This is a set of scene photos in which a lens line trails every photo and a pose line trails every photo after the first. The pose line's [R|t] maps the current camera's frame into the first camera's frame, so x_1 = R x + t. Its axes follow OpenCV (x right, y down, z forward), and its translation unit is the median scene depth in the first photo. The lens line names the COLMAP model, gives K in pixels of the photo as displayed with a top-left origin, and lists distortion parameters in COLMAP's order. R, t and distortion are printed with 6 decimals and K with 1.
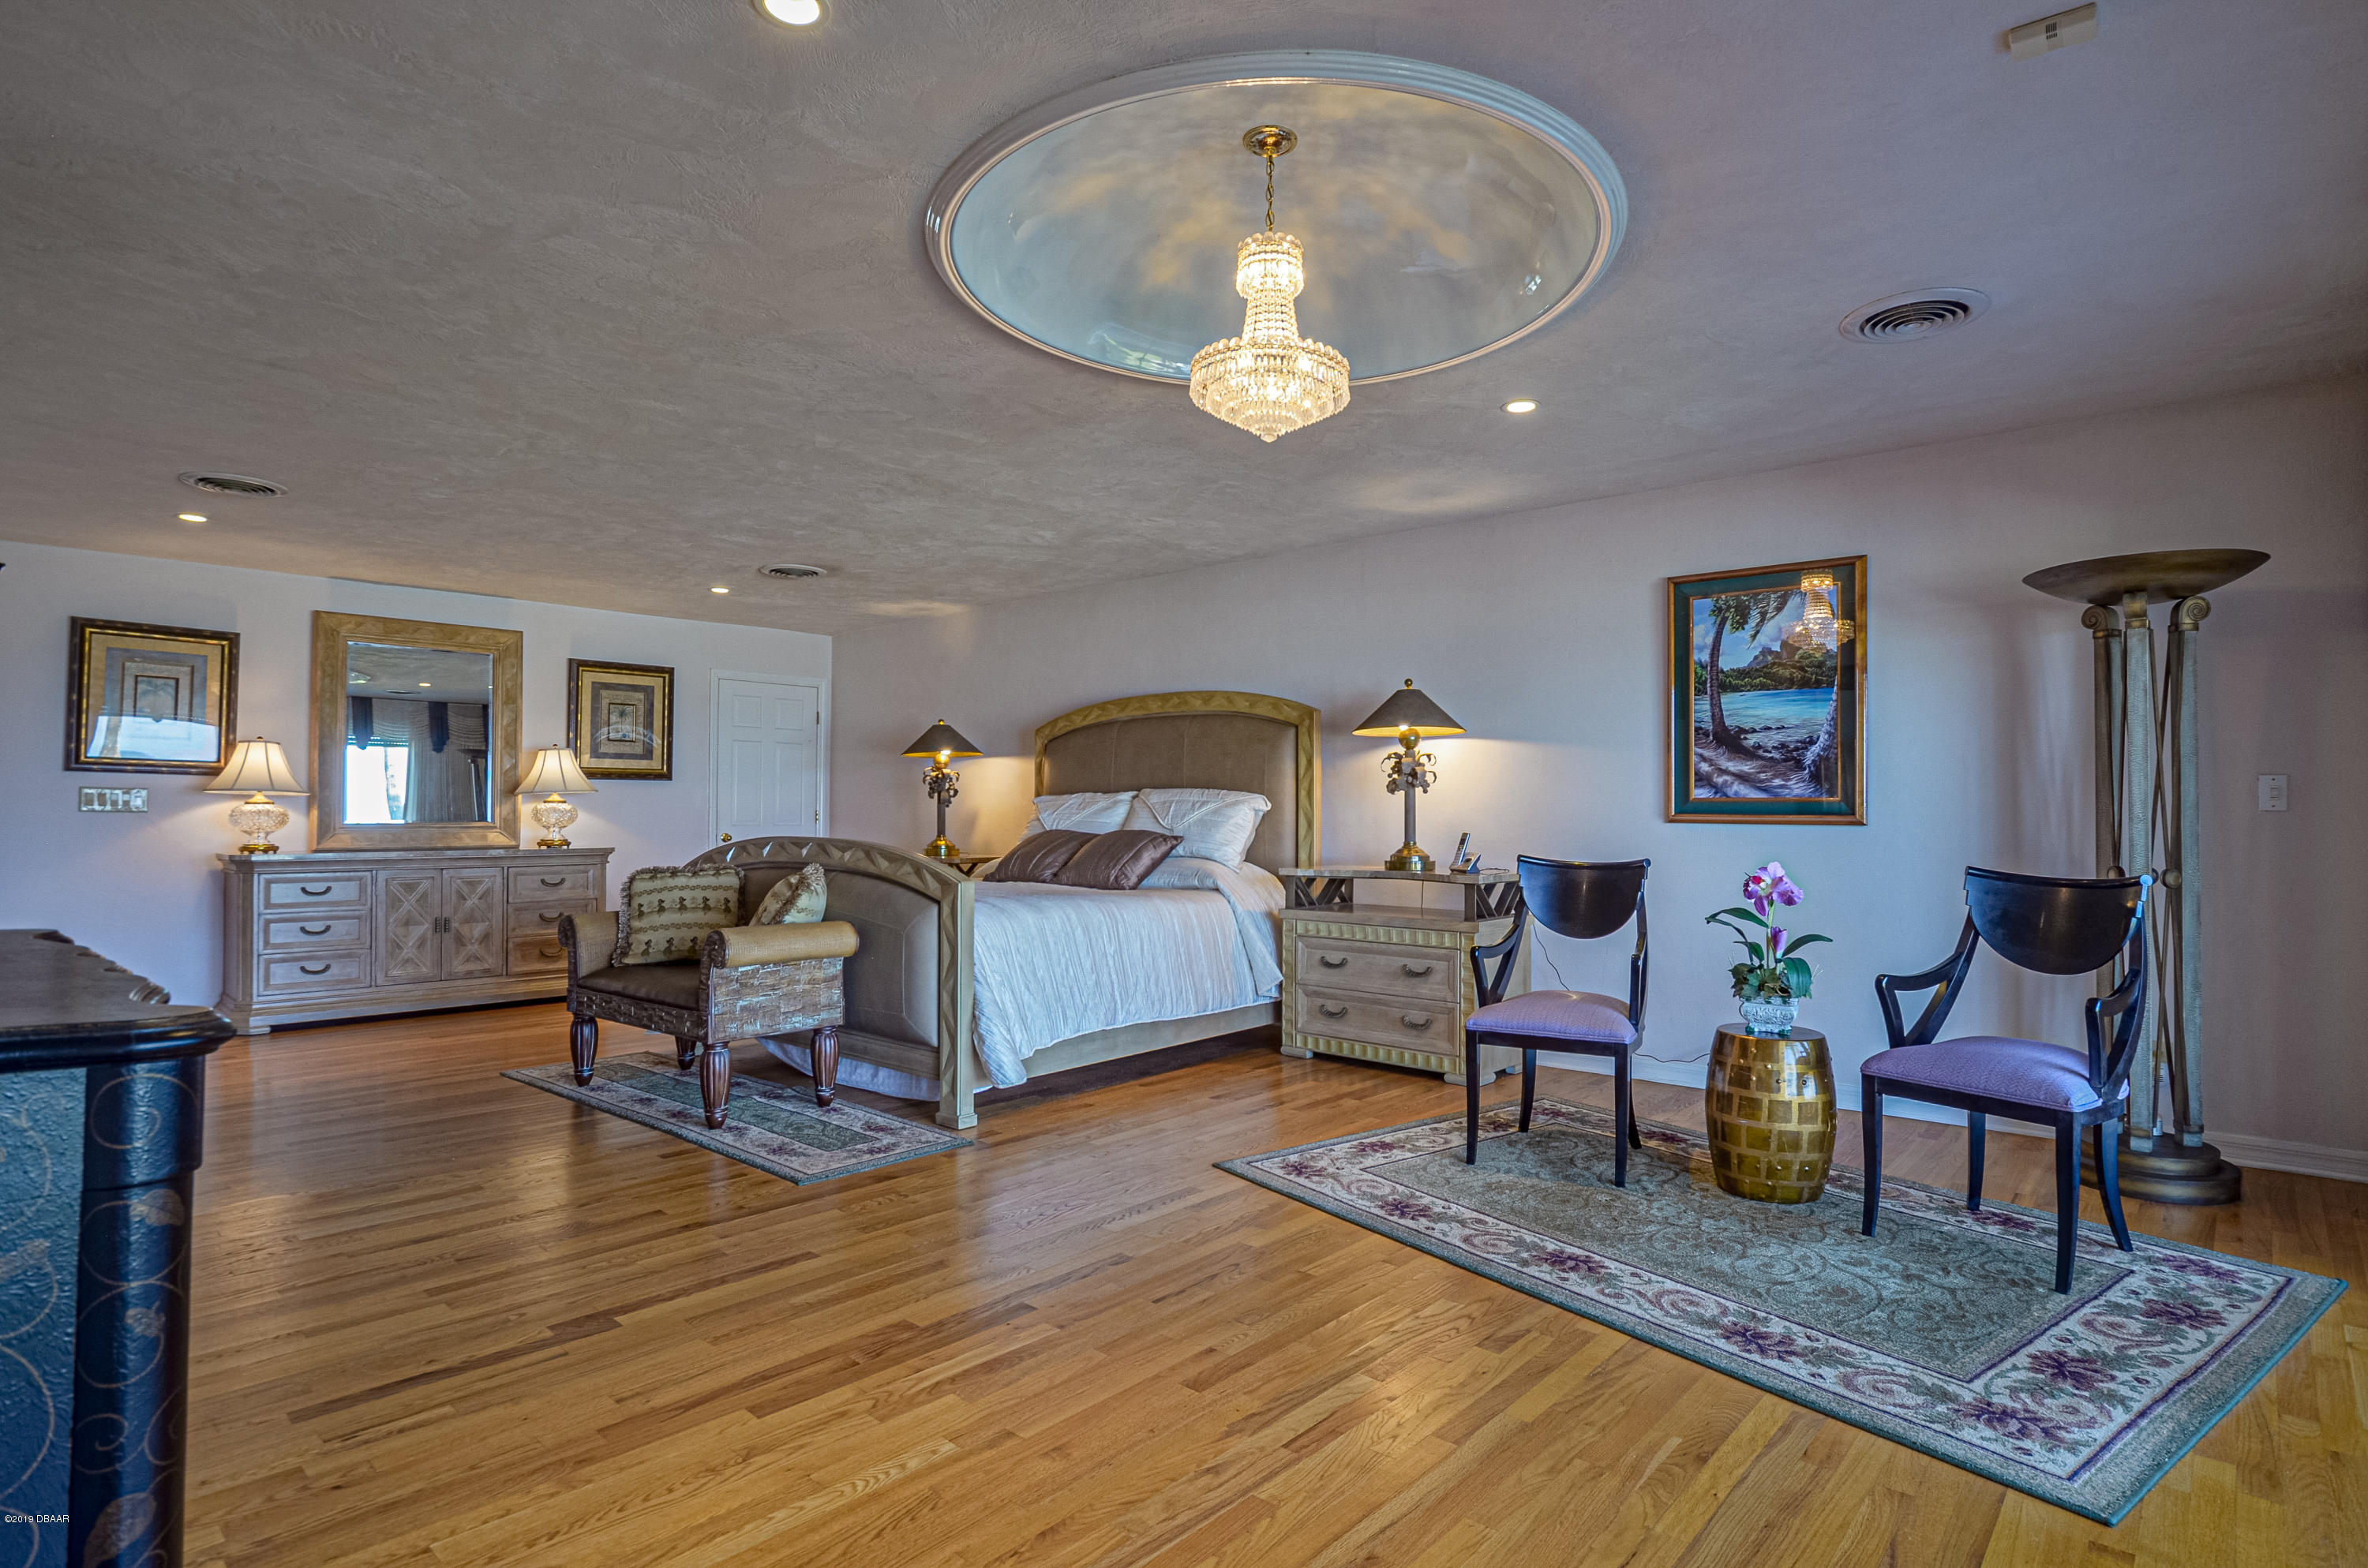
lens RADIAL K [[1192.3, 0, 1217.5], [0, 1192.3, 792.5], [0, 0, 1]] dist [-0.032710, 0.006983]
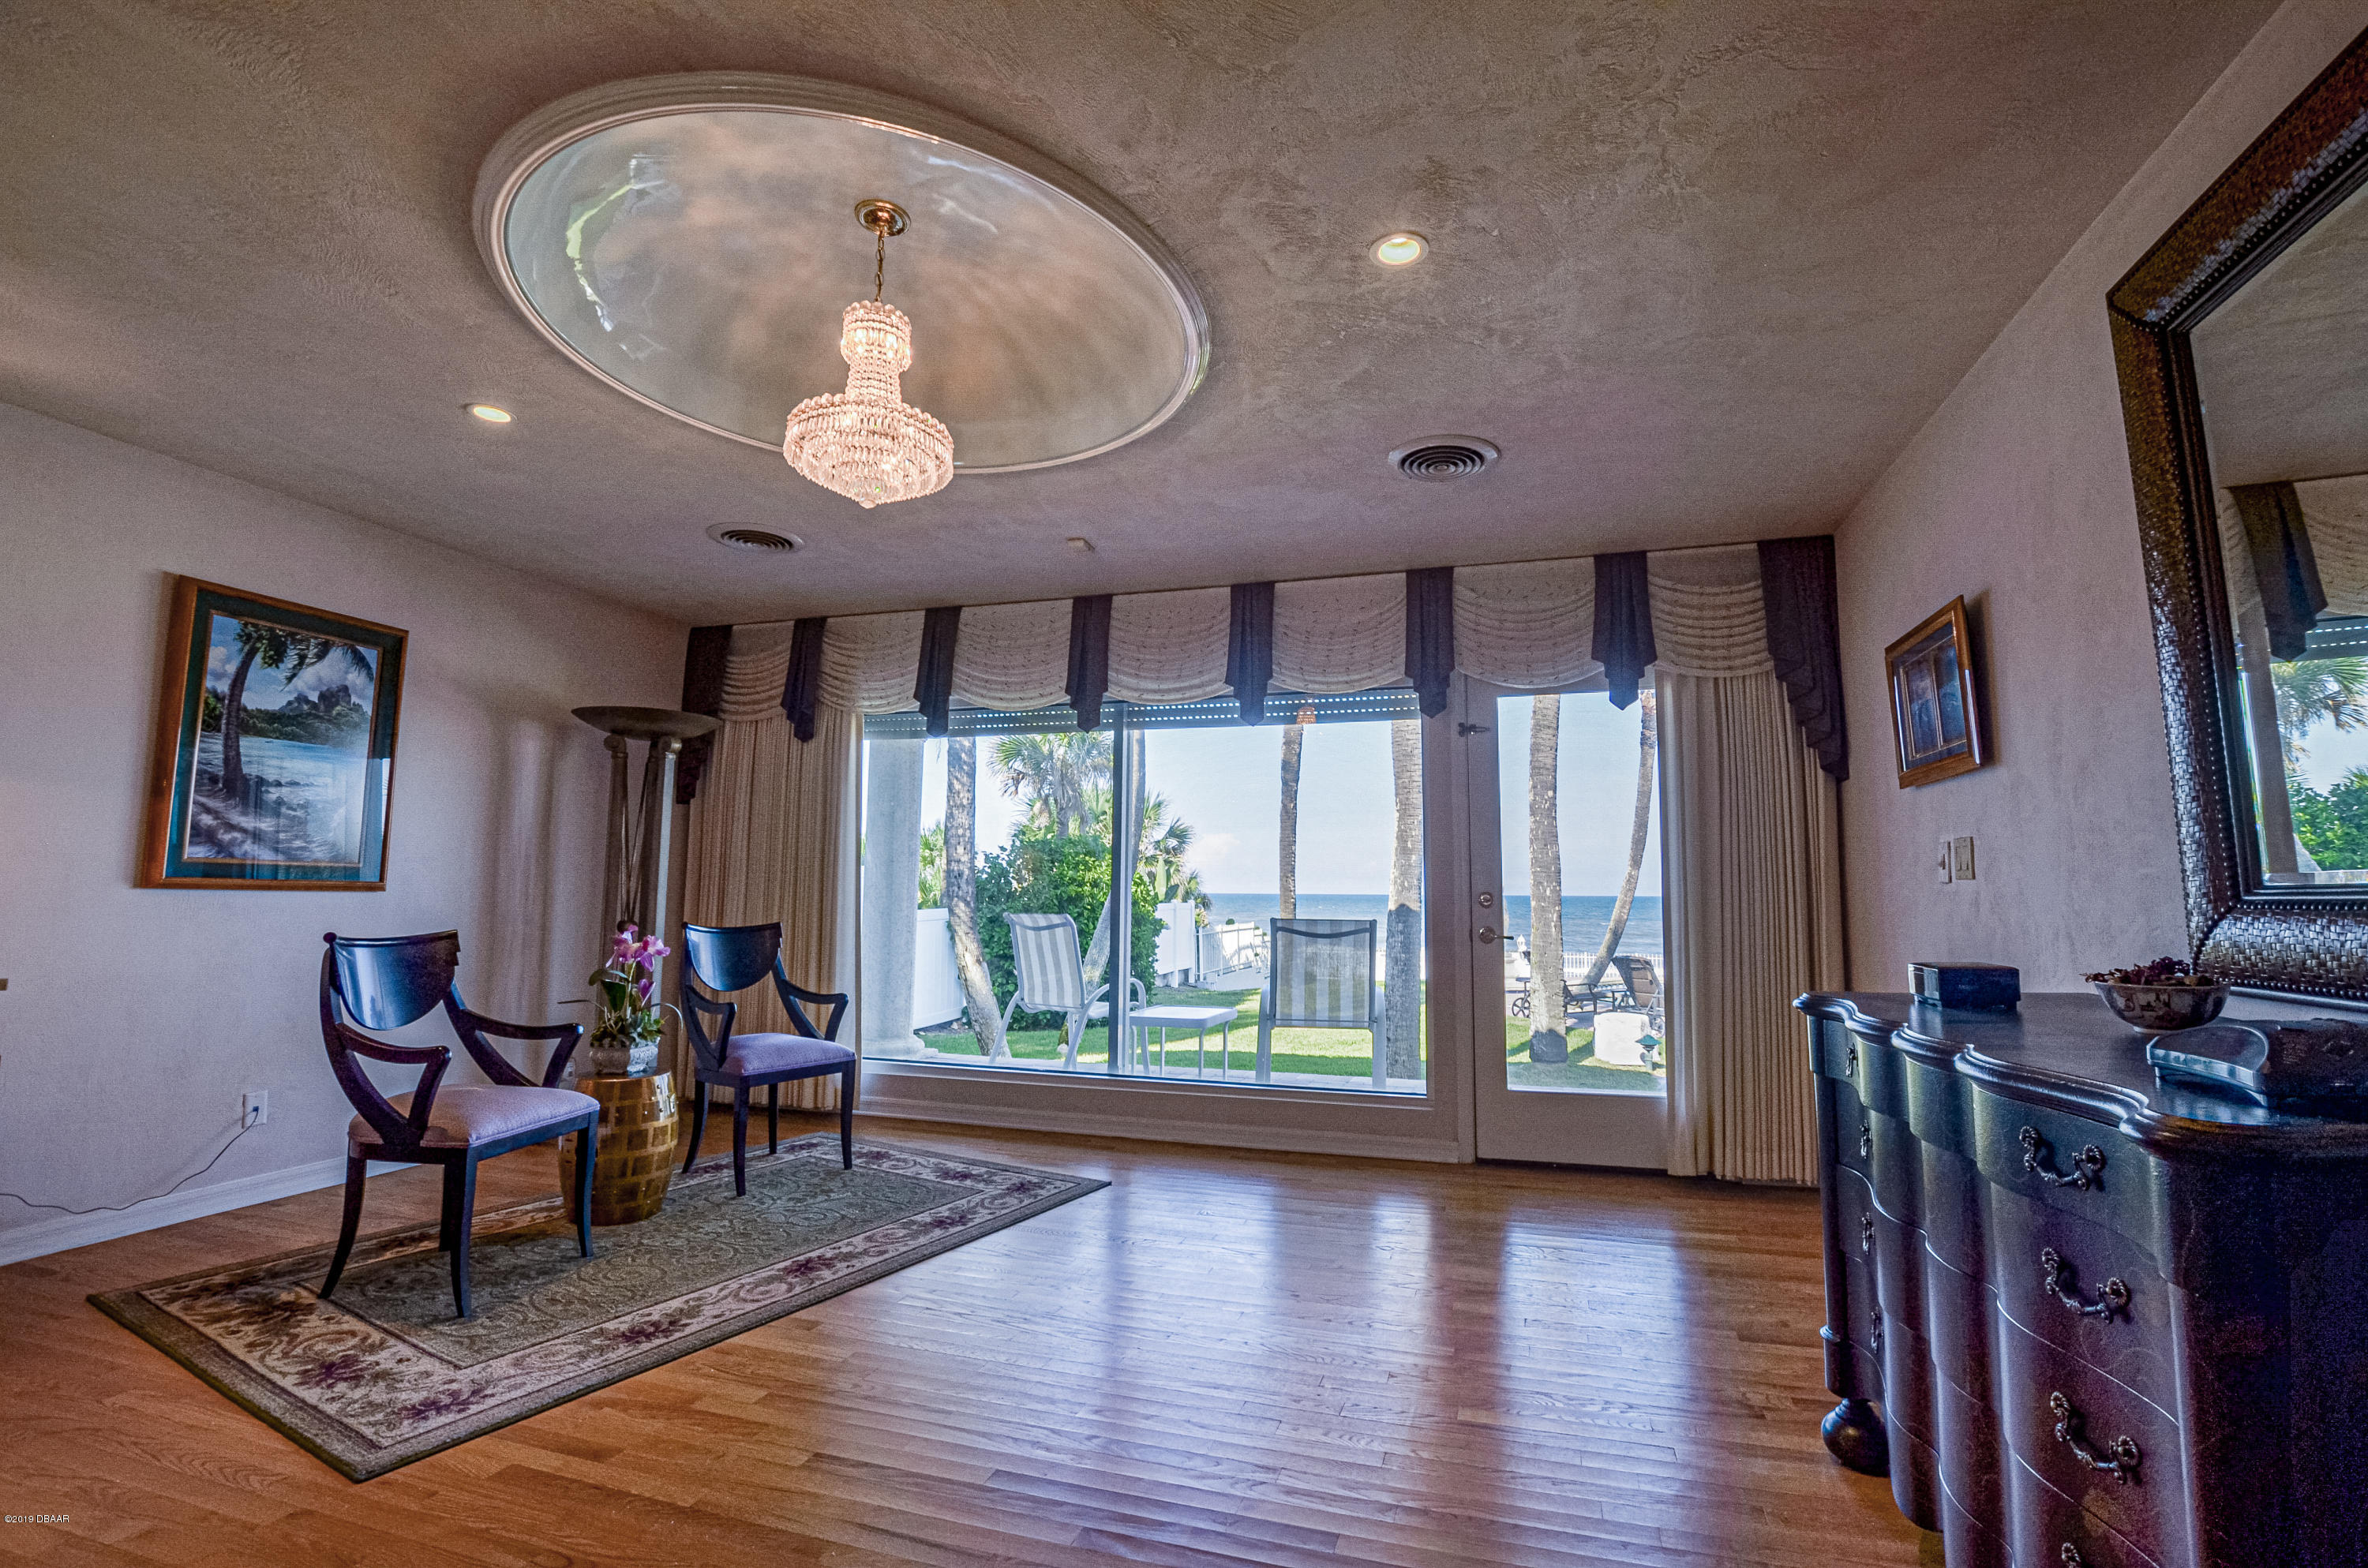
lens RADIAL K [[1041.7, 0, 1217.4], [0, 1041.7, 788.0], [0, 0, 1]] dist [-0.033528, 0.004586]
pose [[-0.409932, 0.083643, 0.908273, -0.560346], [-0.025984, 0.994311, -0.103294, 0.011690], [-0.911746, -0.065944, -0.405427, 0.715149]]
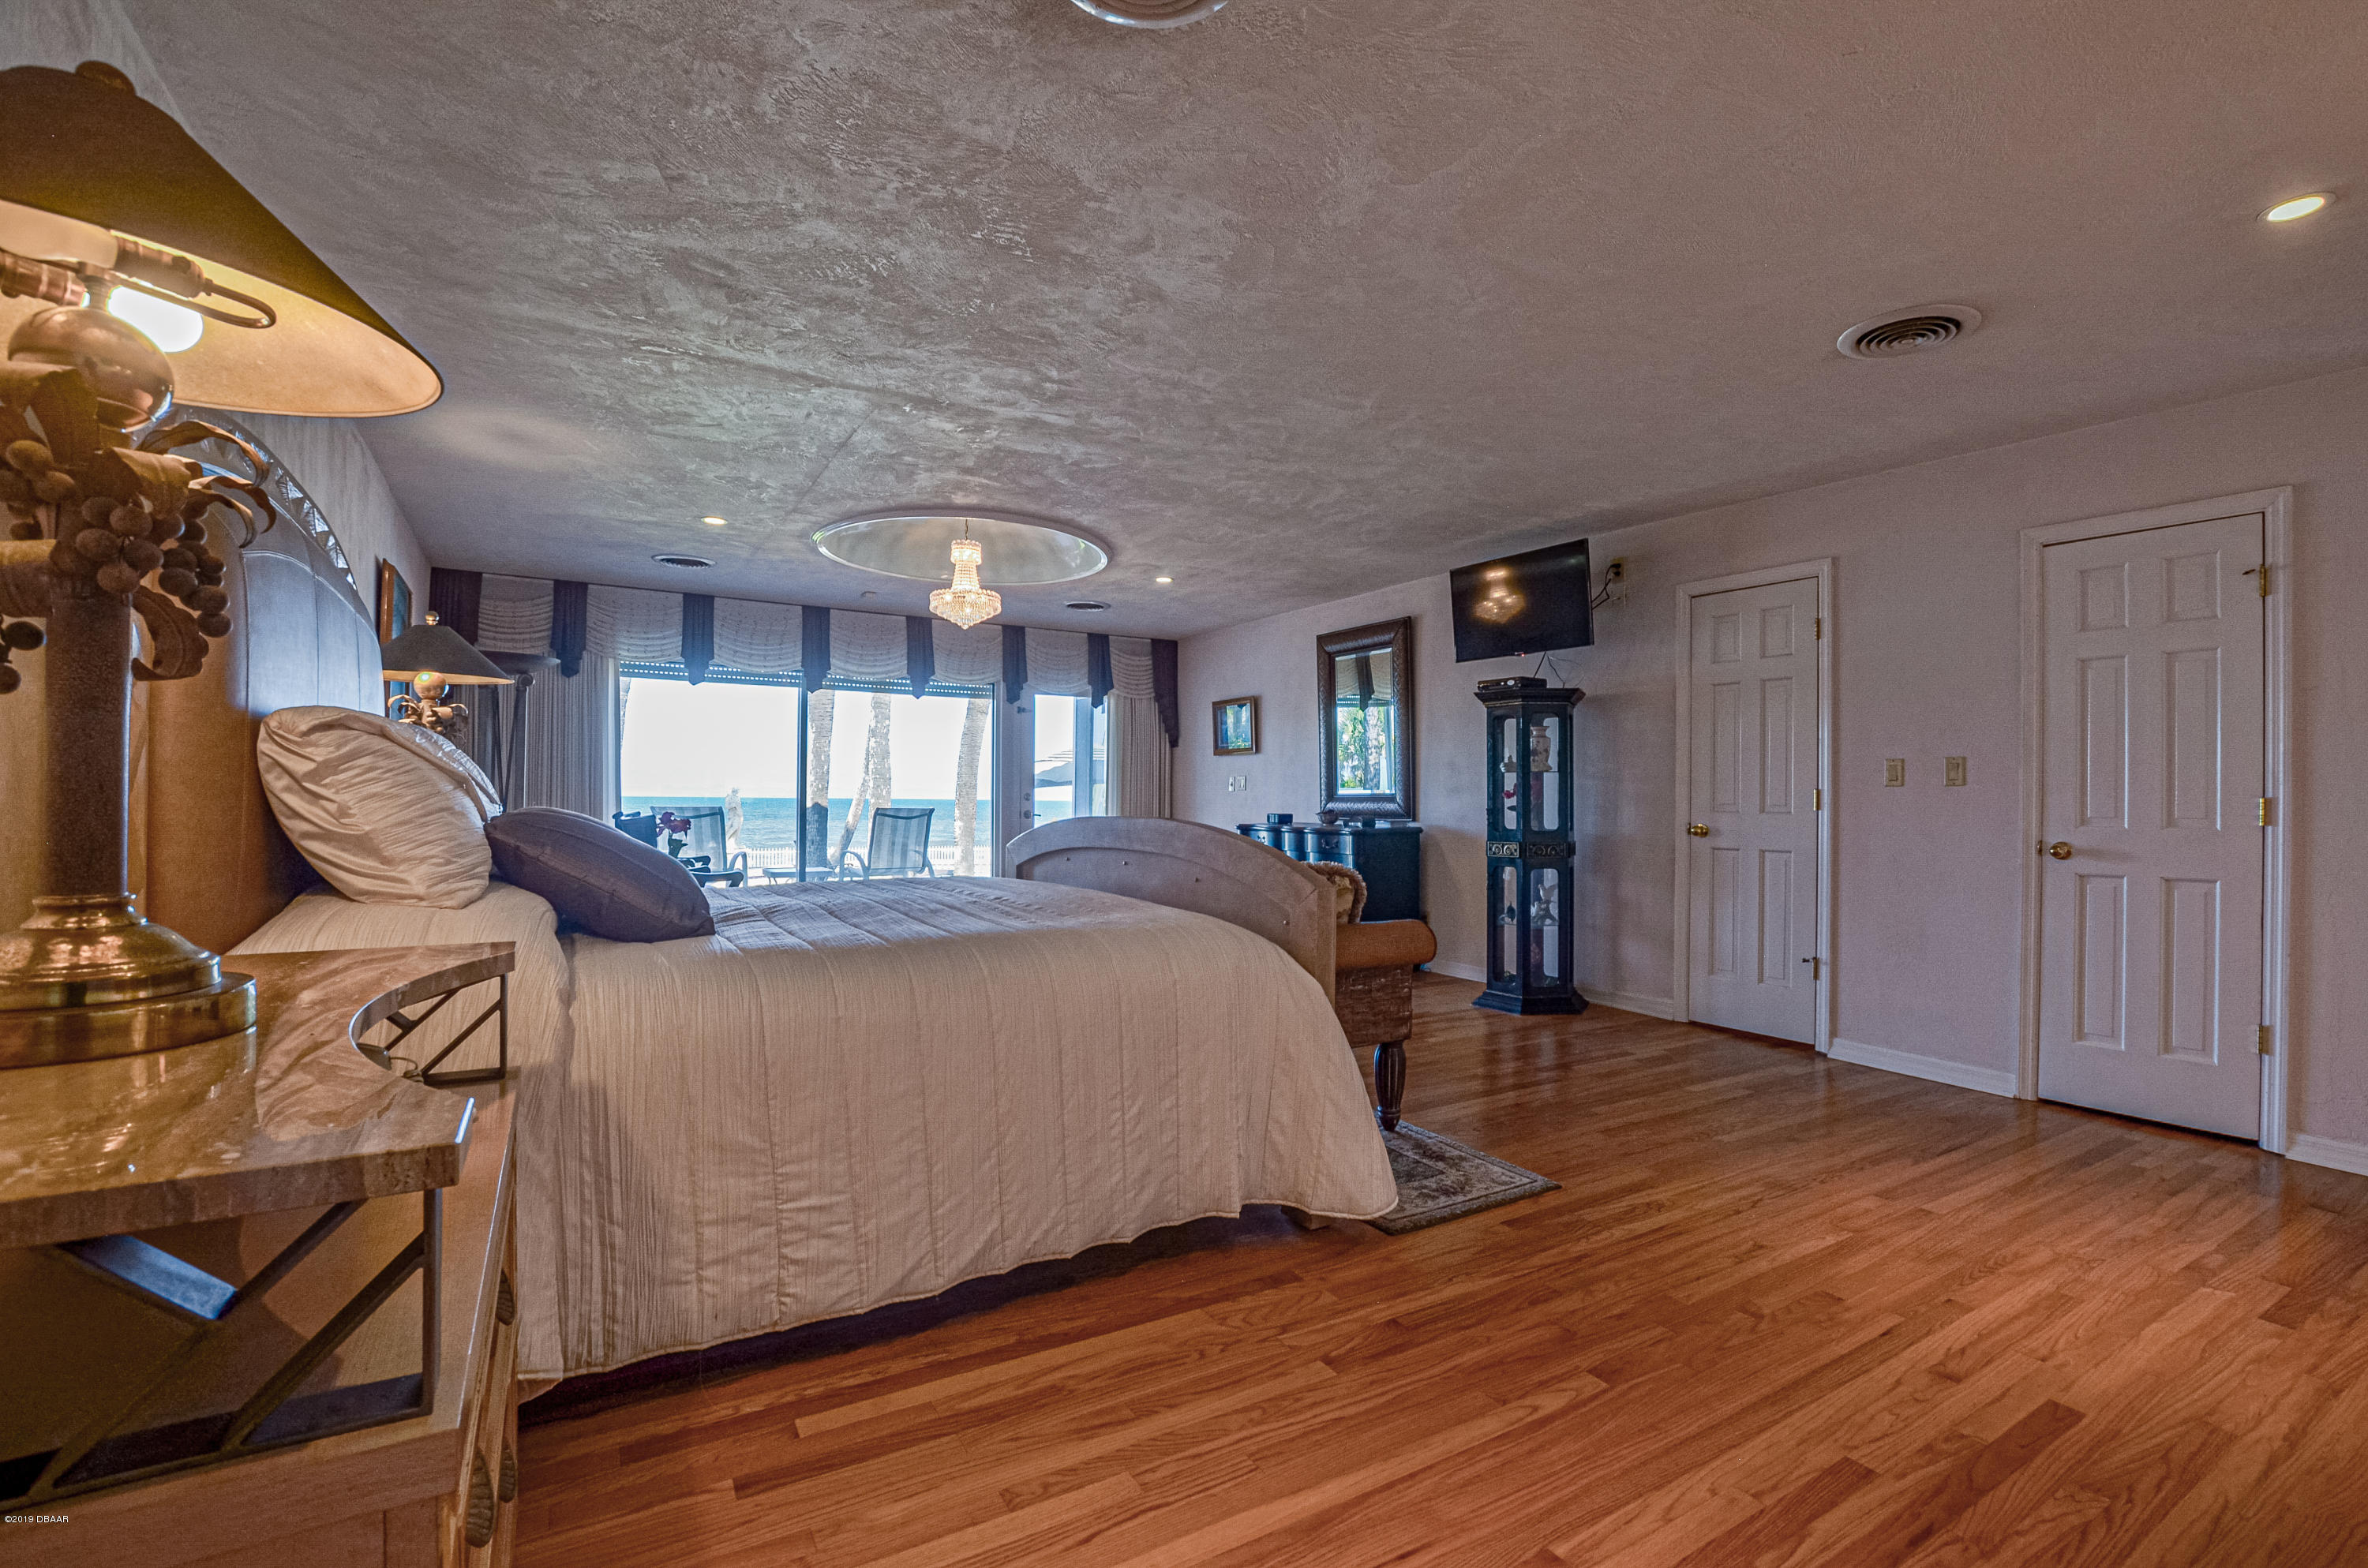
lens RADIAL K [[1041.7, 0, 1217.4], [0, 1041.7, 788.0], [0, 0, 1]] dist [-0.033528, 0.004586]
pose [[-0.955529, -0.011041, 0.294689, -0.684213], [-0.020387, 0.999381, -0.028662, 0.040811], [-0.294190, -0.033396, -0.955163, 1.851194]]
